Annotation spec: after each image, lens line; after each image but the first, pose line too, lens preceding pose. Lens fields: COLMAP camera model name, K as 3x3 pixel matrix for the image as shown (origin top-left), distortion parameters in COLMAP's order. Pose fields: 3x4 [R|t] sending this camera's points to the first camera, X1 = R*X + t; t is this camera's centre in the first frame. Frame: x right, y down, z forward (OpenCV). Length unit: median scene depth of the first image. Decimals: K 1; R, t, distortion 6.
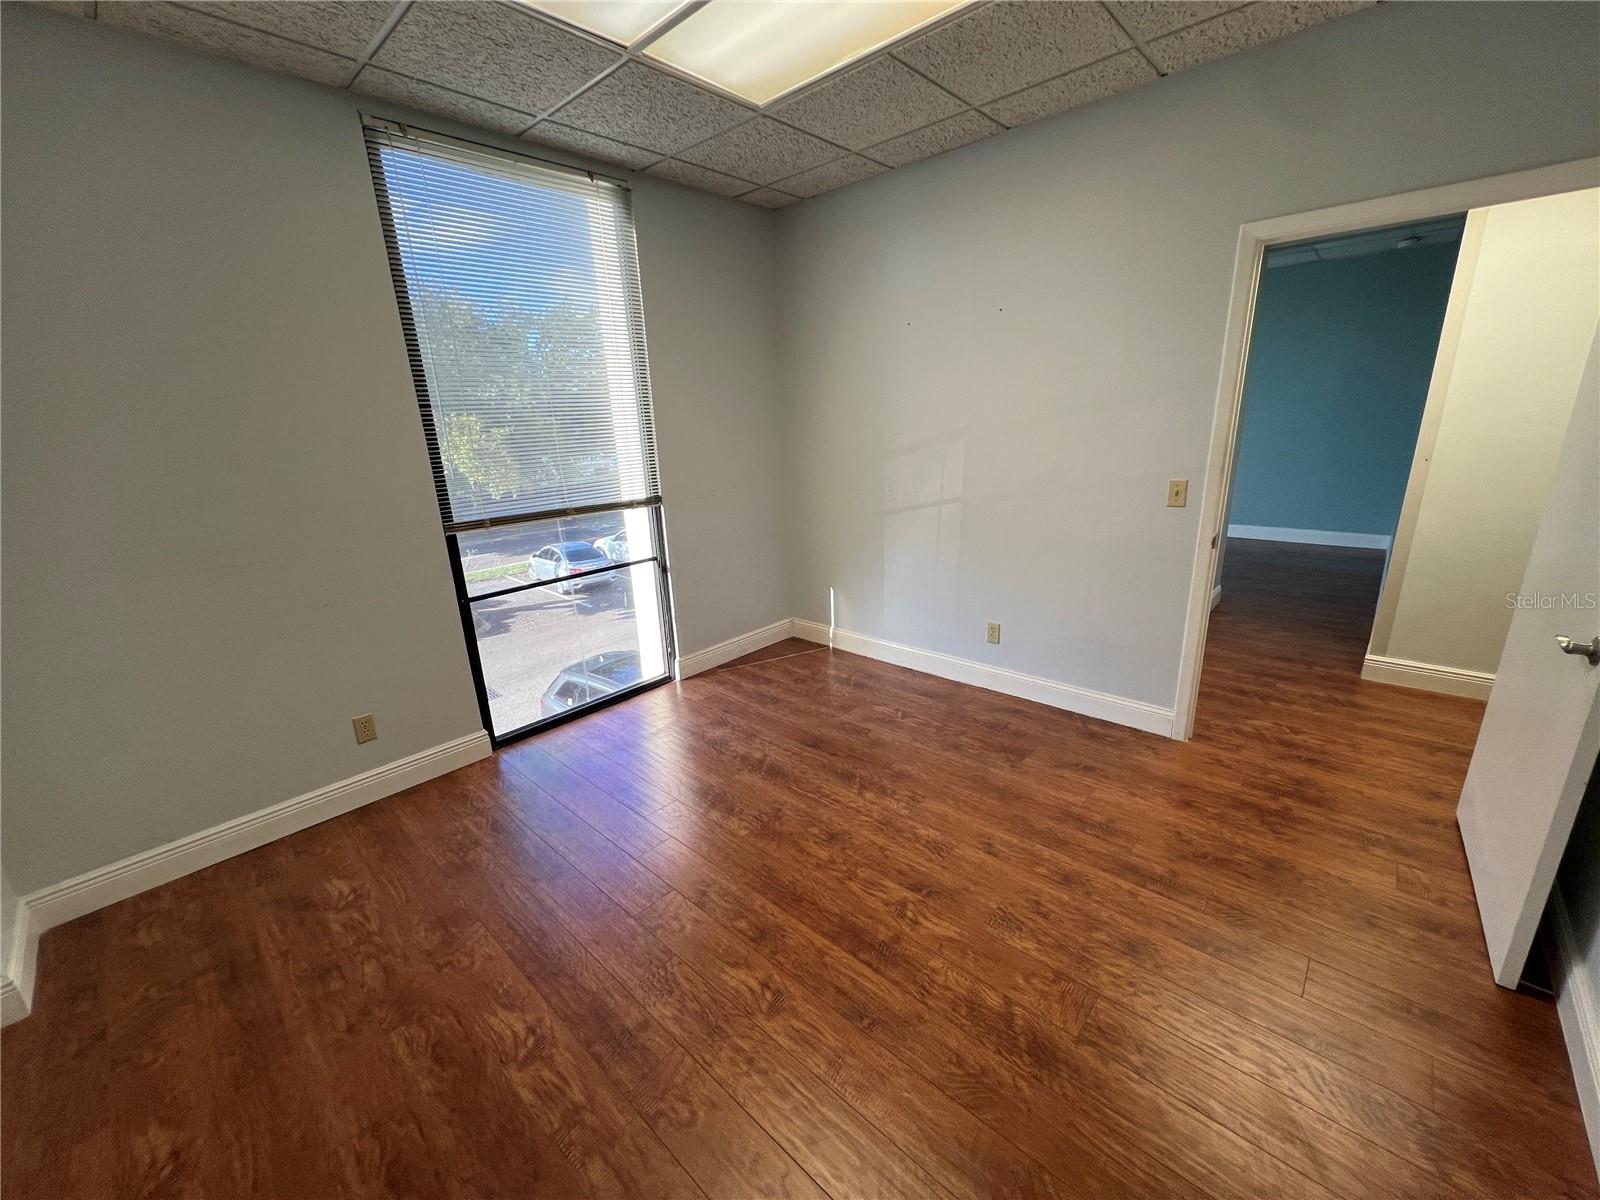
lens RADIAL K [[637.2, 0, 800.5], [0, 637.2, 601.0], [0, 0, 1]] dist [-0.000158, -0.000198]
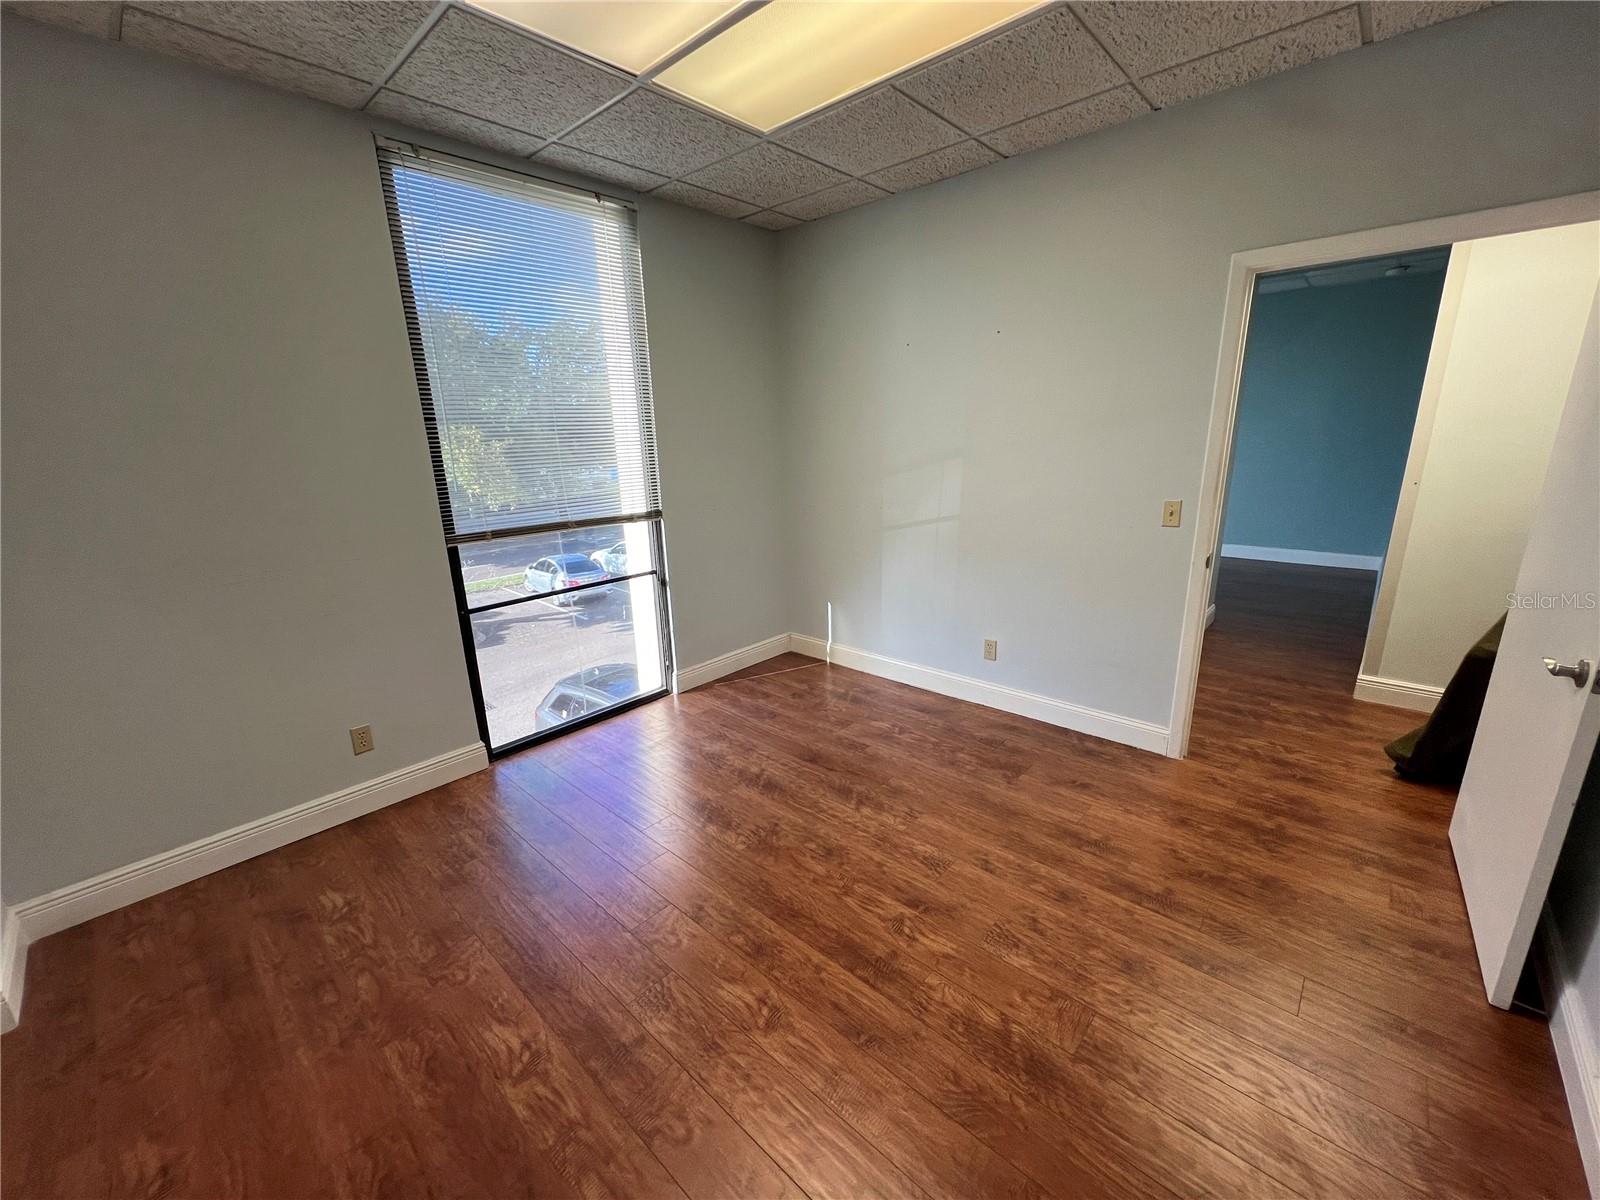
lens RADIAL K [[637.2, 0, 800.6], [0, 637.2, 600.6], [0, 0, 1]] dist [-0.000158, -0.000198]
pose [[0.999928, 0.010234, 0.006323, -0.006492], [-0.010086, 0.999684, -0.023039, -0.001381], [-0.006557, 0.022973, 0.999715, -0.010489]]
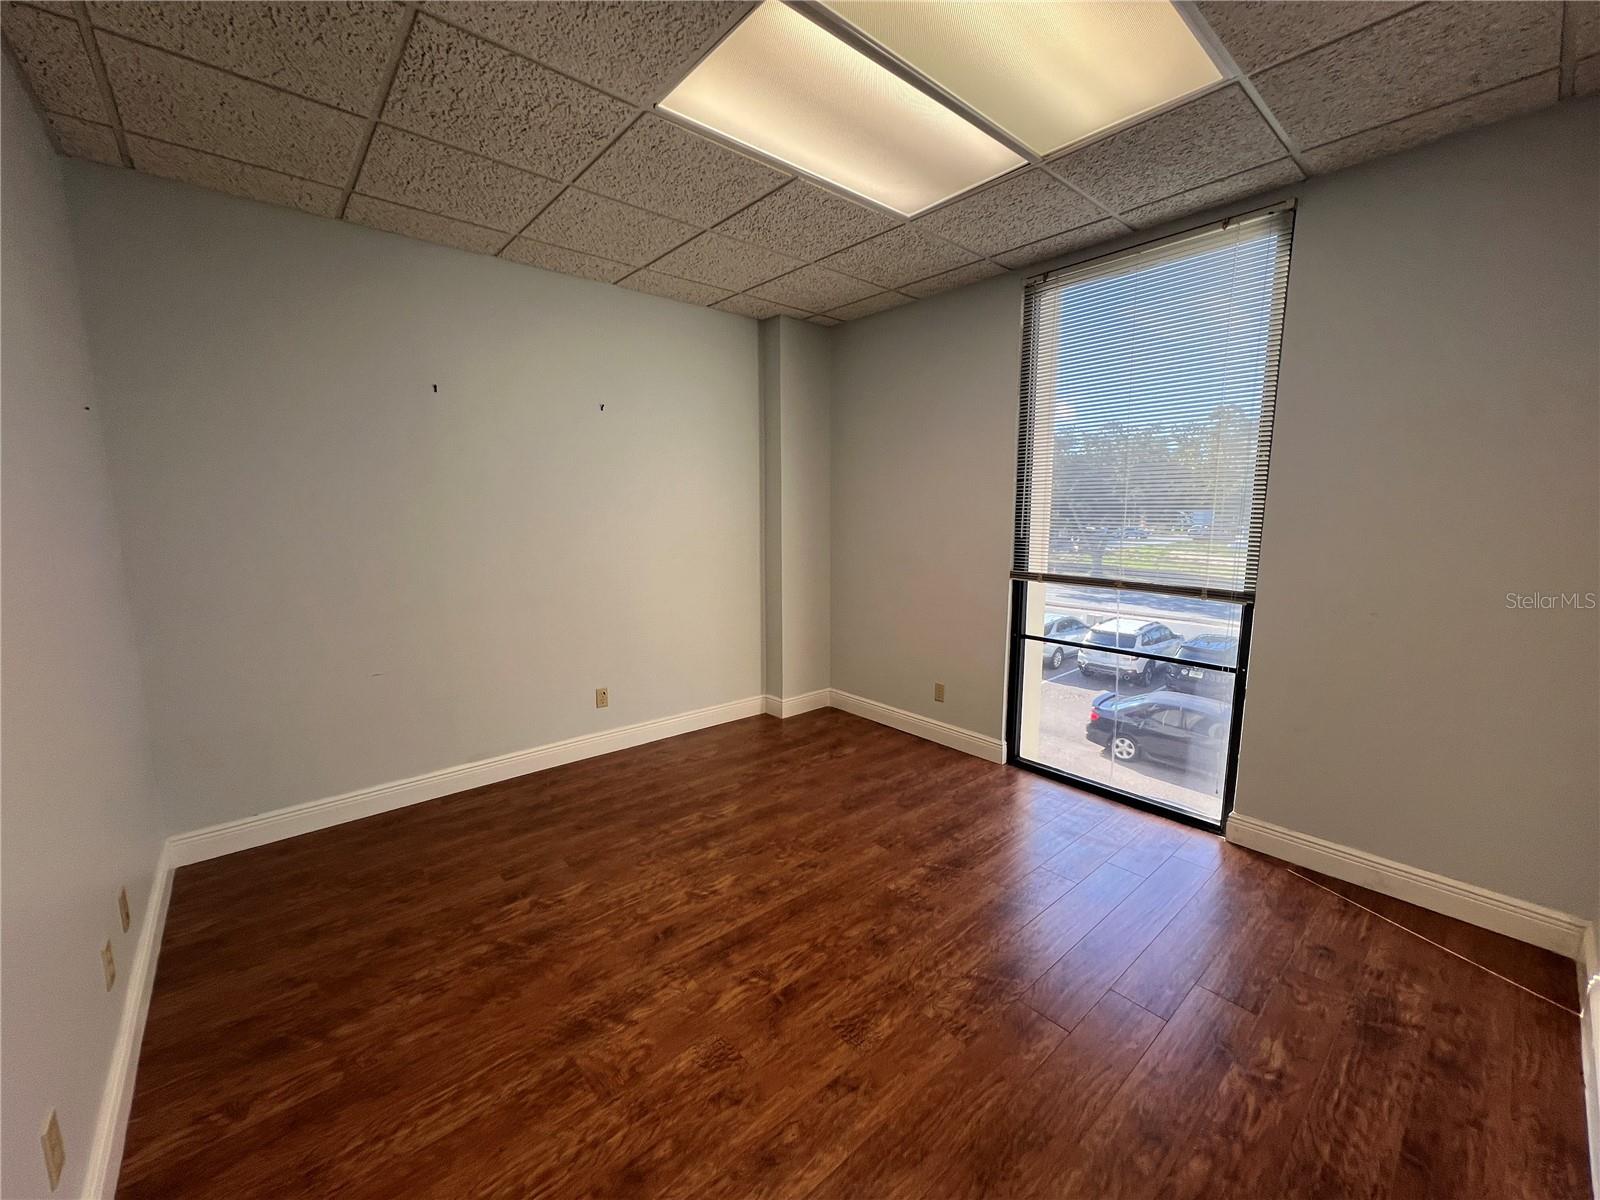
lens RADIAL K [[637.2, 0, 801.6], [0, 637.2, 600.9], [0, 0, 1]] dist [-0.000158, -0.000198]
pose [[-0.109937, 0.185908, -0.976398, 0.985625], [-0.273394, 0.938804, 0.209532, -0.287073], [0.955599, 0.289976, -0.052383, 0.907214]]
